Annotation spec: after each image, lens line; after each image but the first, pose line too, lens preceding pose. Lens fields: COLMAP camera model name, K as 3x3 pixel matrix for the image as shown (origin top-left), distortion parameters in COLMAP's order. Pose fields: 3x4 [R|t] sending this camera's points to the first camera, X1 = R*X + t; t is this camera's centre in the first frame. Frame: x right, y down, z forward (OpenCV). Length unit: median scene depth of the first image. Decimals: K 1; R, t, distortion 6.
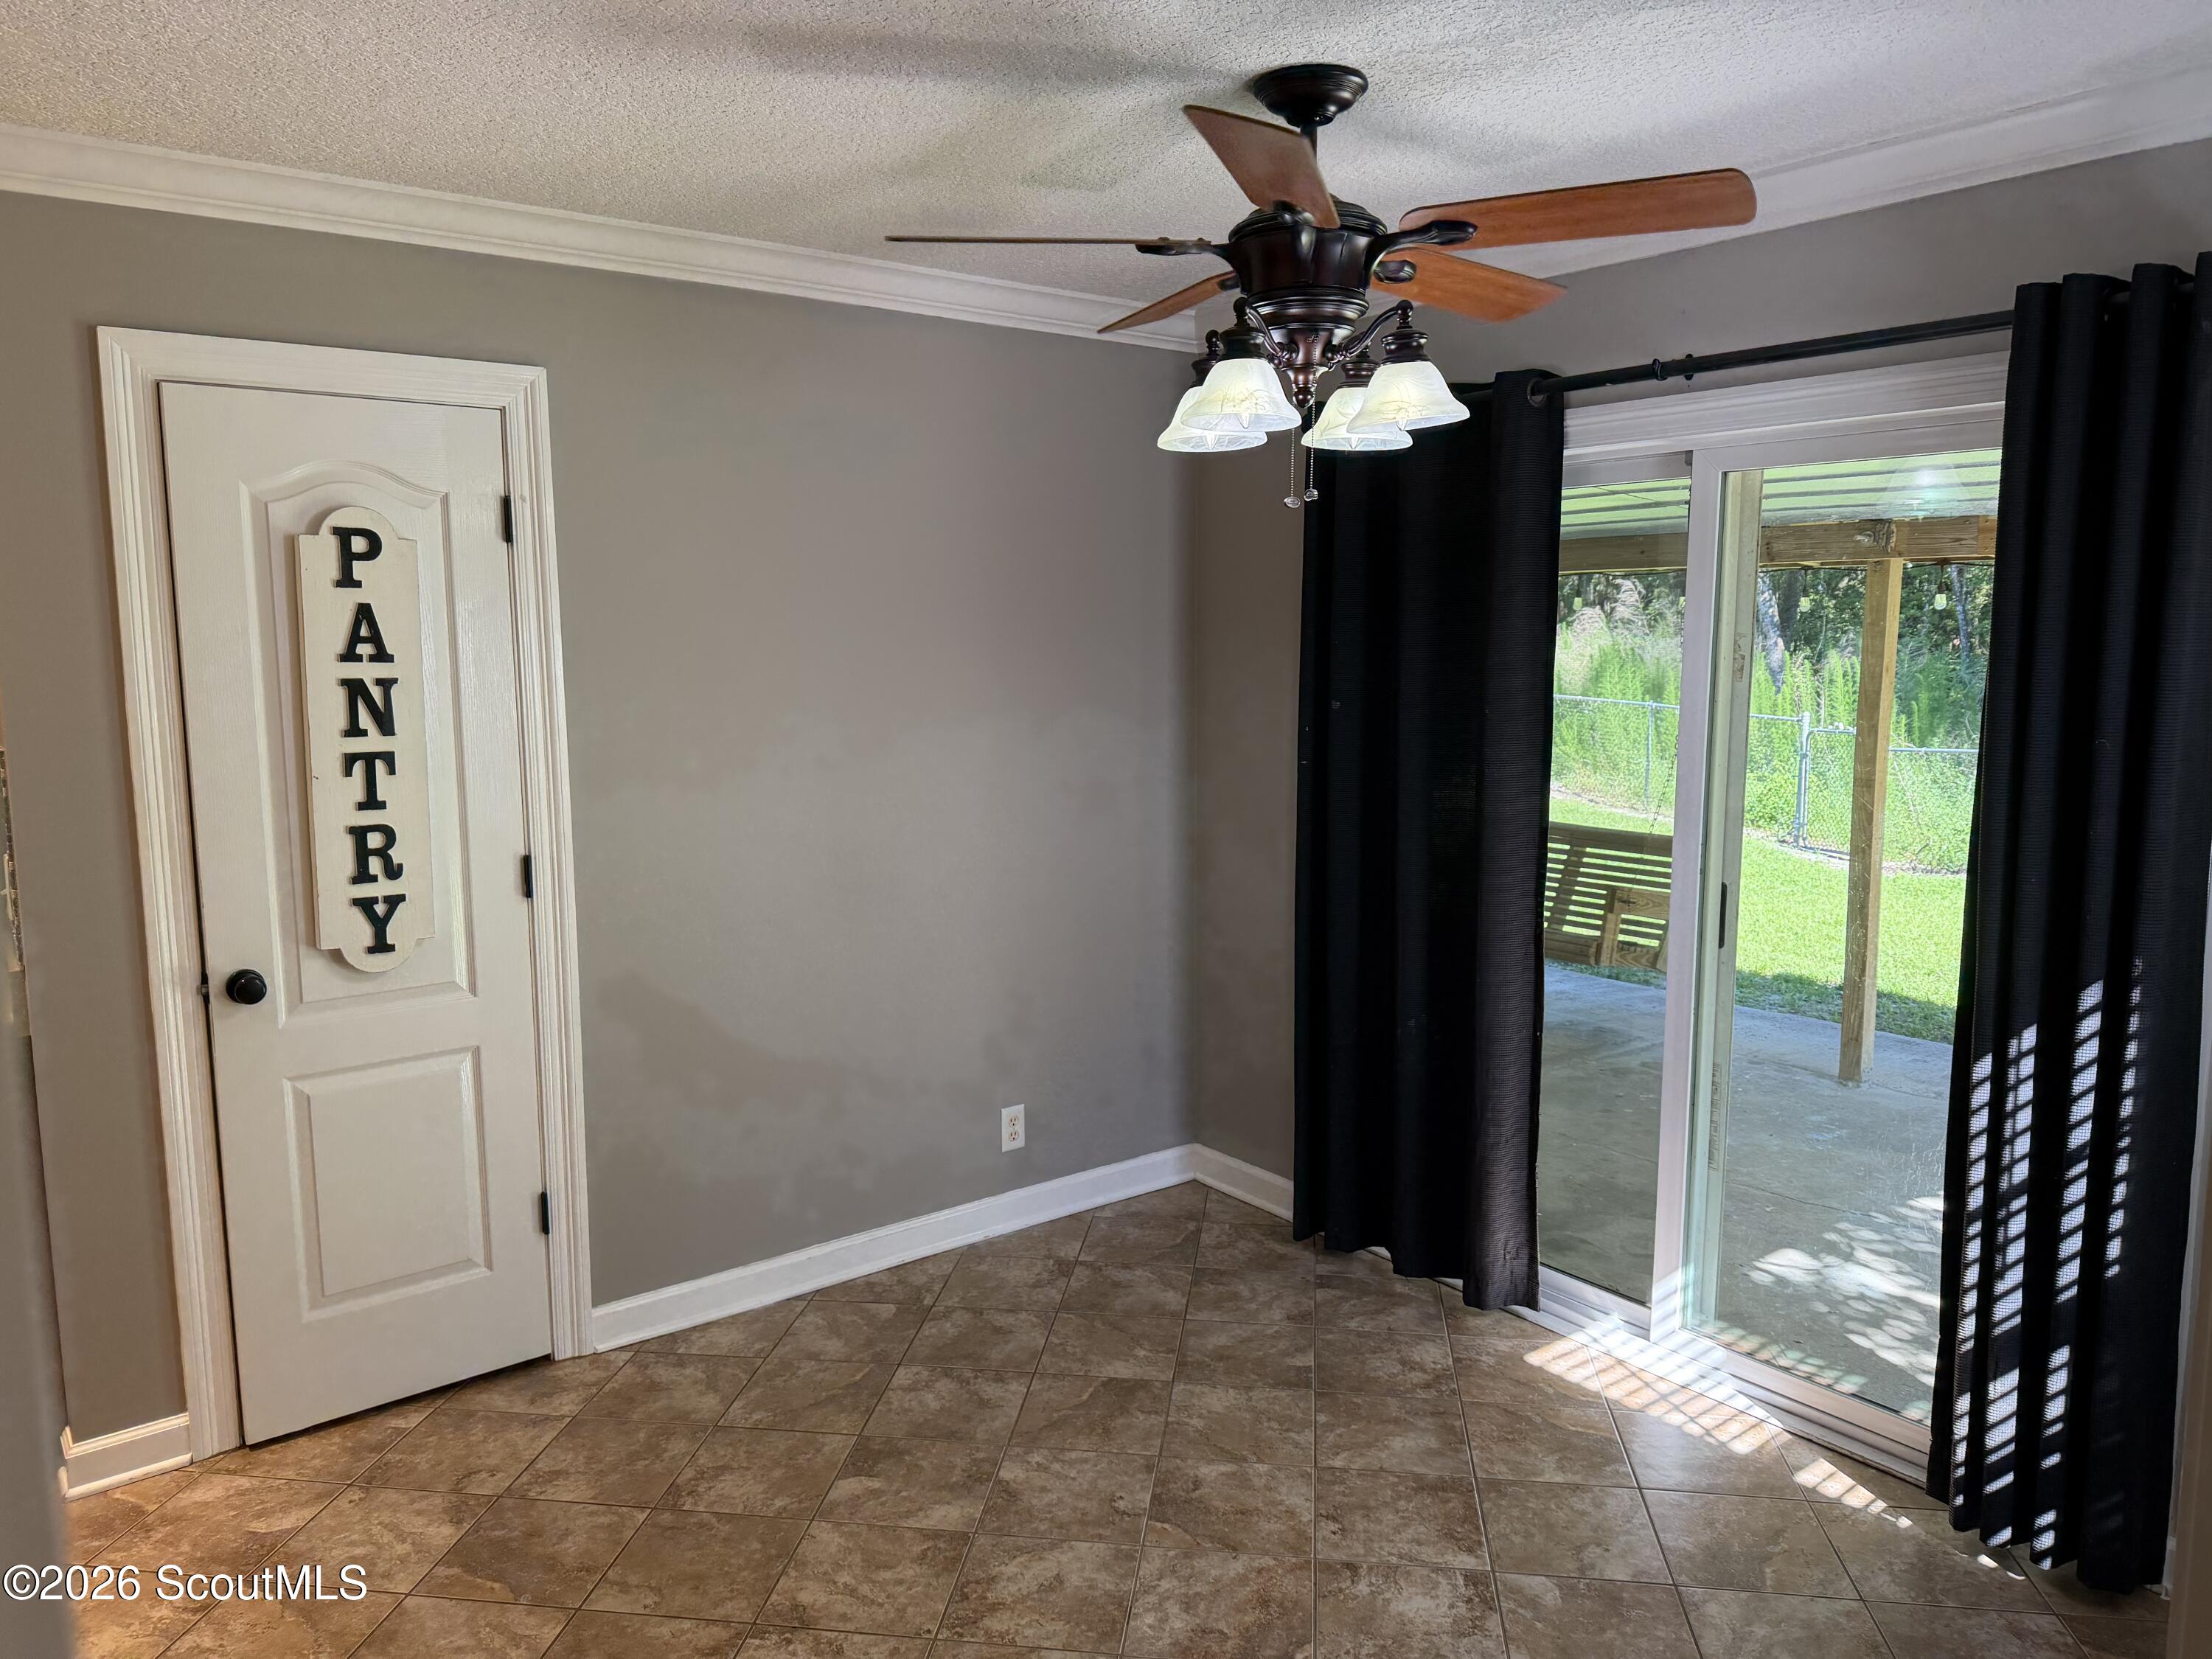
lens RADIAL K [[1565.7, 0, 1088.8], [0, 1565.7, 831.1], [0, 0, 1]] dist [0.061283, -0.102144]
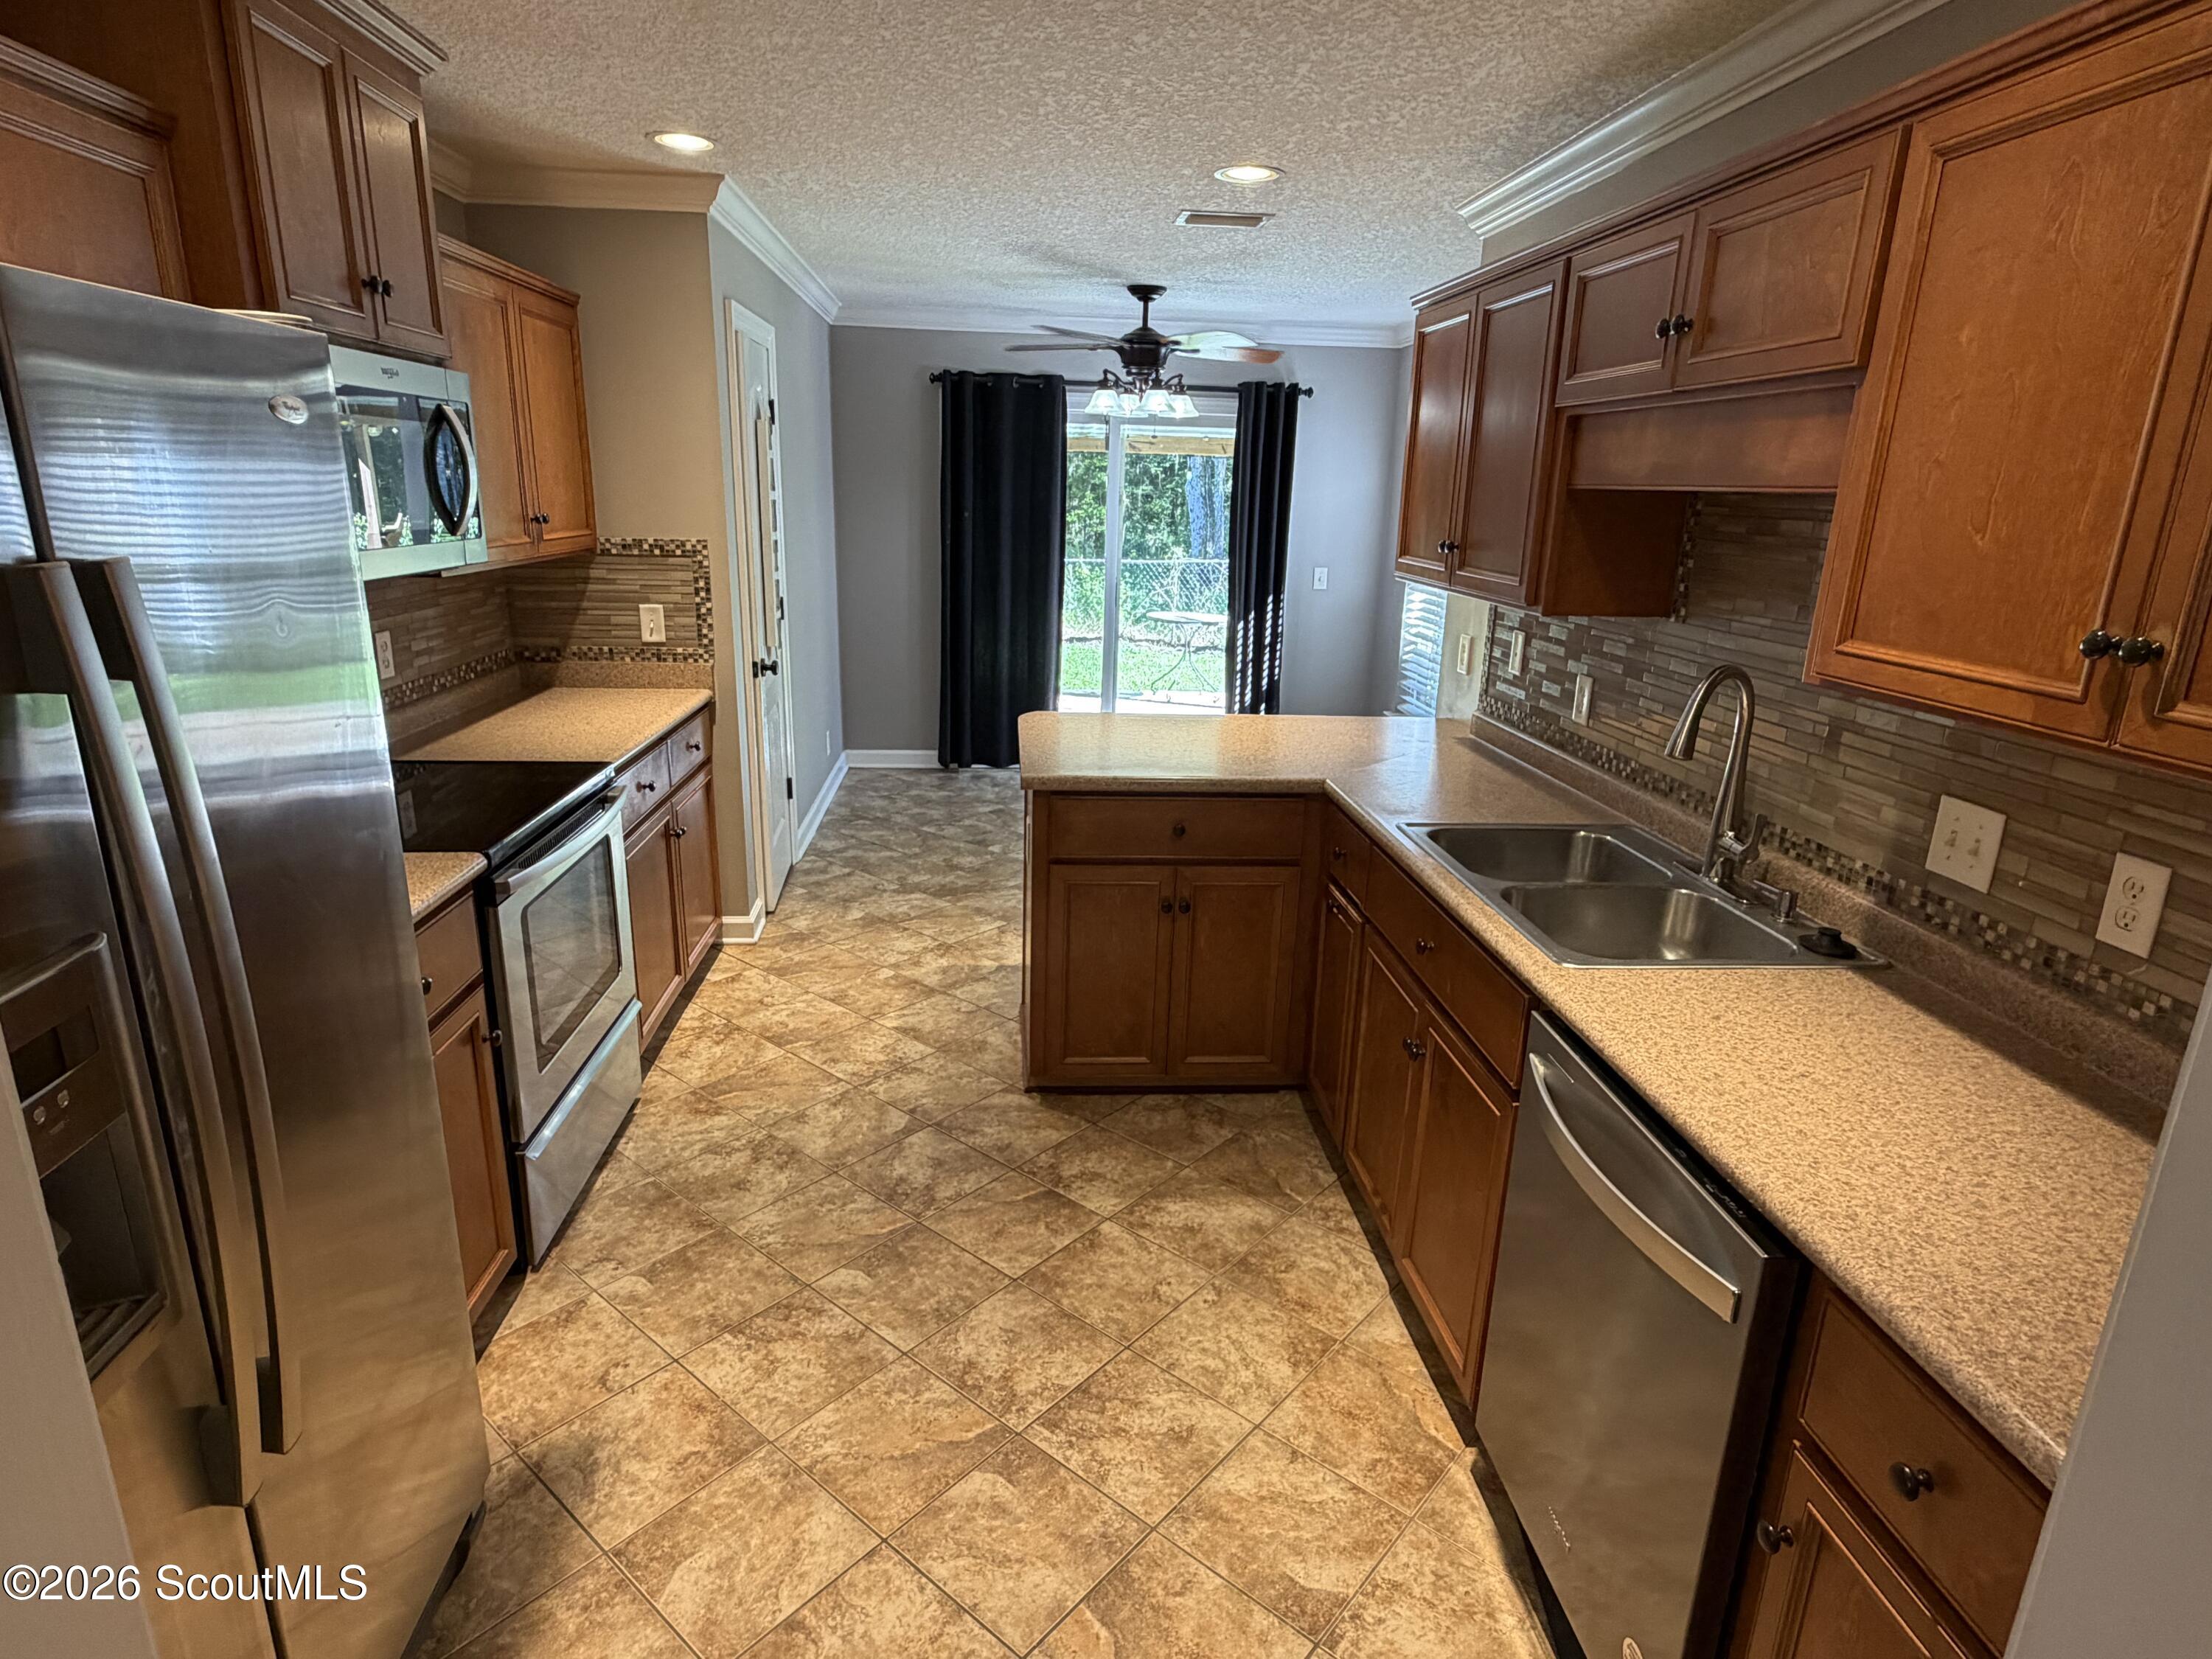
lens RADIAL K [[1194.1, 0, 1102.0], [0, 1194.1, 825.9], [0, 0, 1]] dist [0.001836, 0.000305]
pose [[0.543898, -0.212360, 0.811836, -1.522576], [0.079616, 0.976144, 0.202000, 0.027820], [-0.835366, -0.045232, 0.547830, -0.128600]]
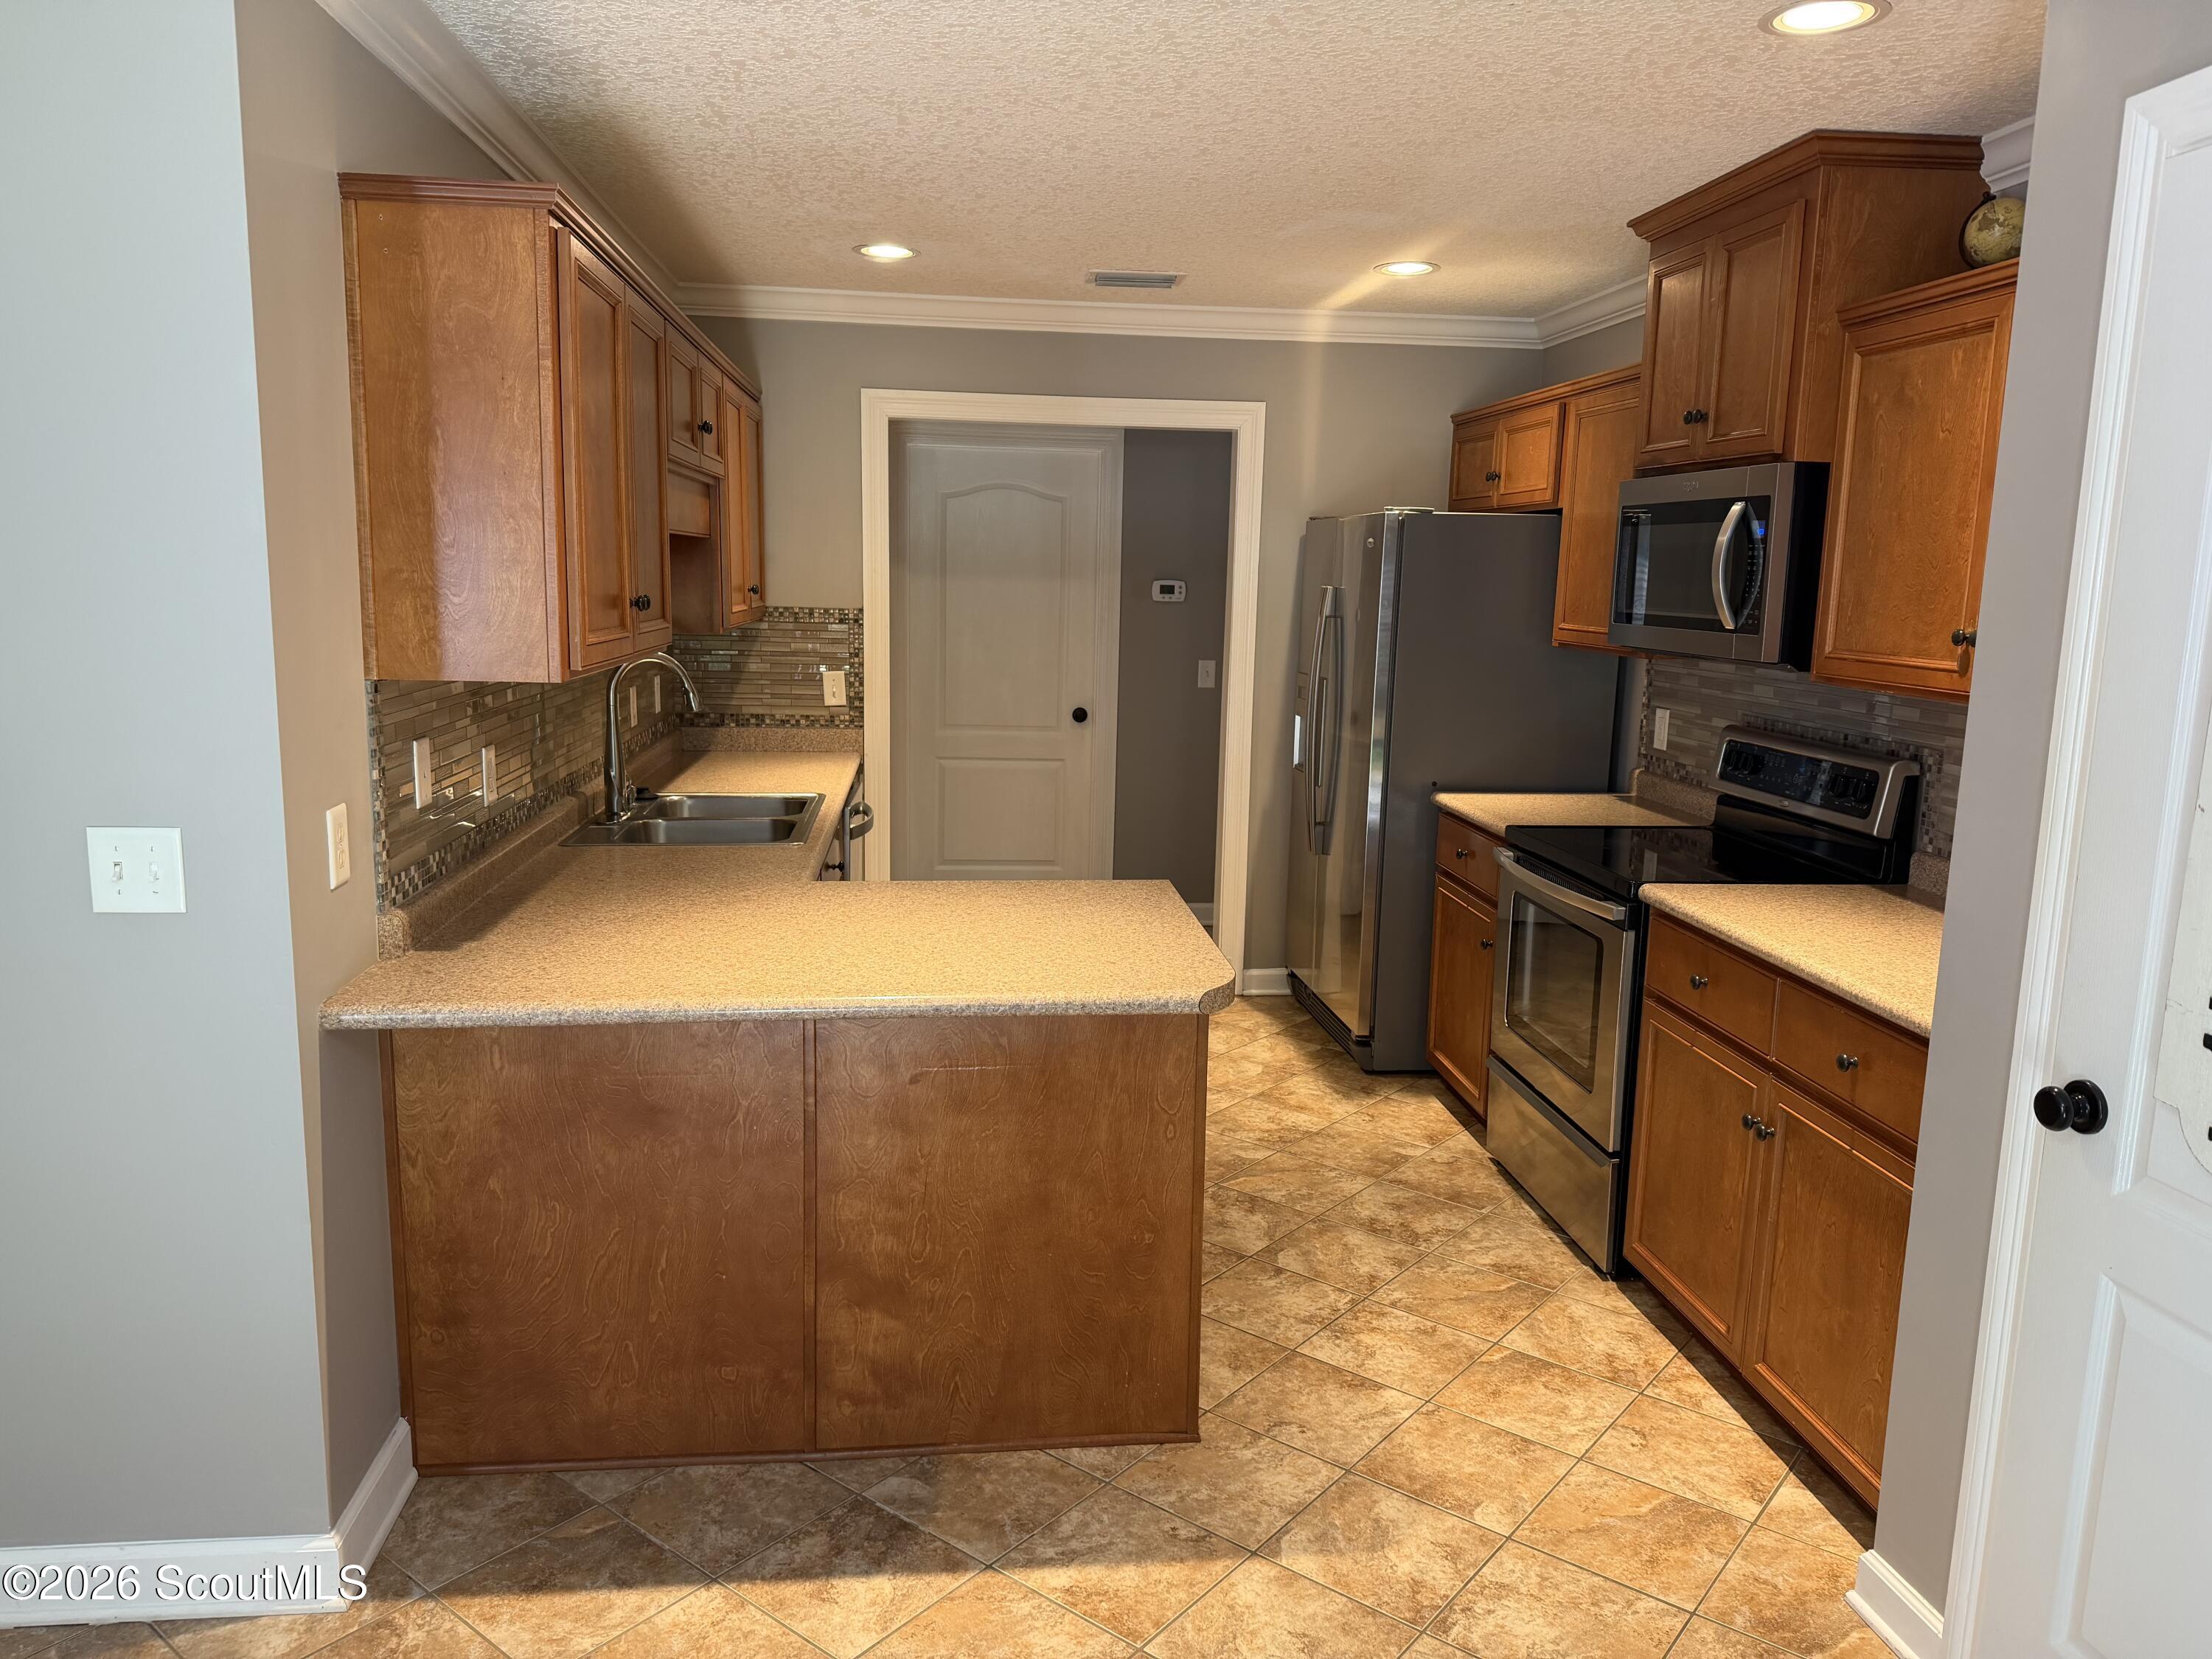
lens RADIAL K [[1565.7, 0, 1088.8], [0, 1565.7, 831.1], [0, 0, 1]] dist [0.061283, -0.102144]
pose [[-0.527255, 0.135578, -0.838821, 0.206016], [-0.126995, 0.963527, 0.235559, -0.109459], [0.840163, 0.230726, -0.490806, 0.955917]]
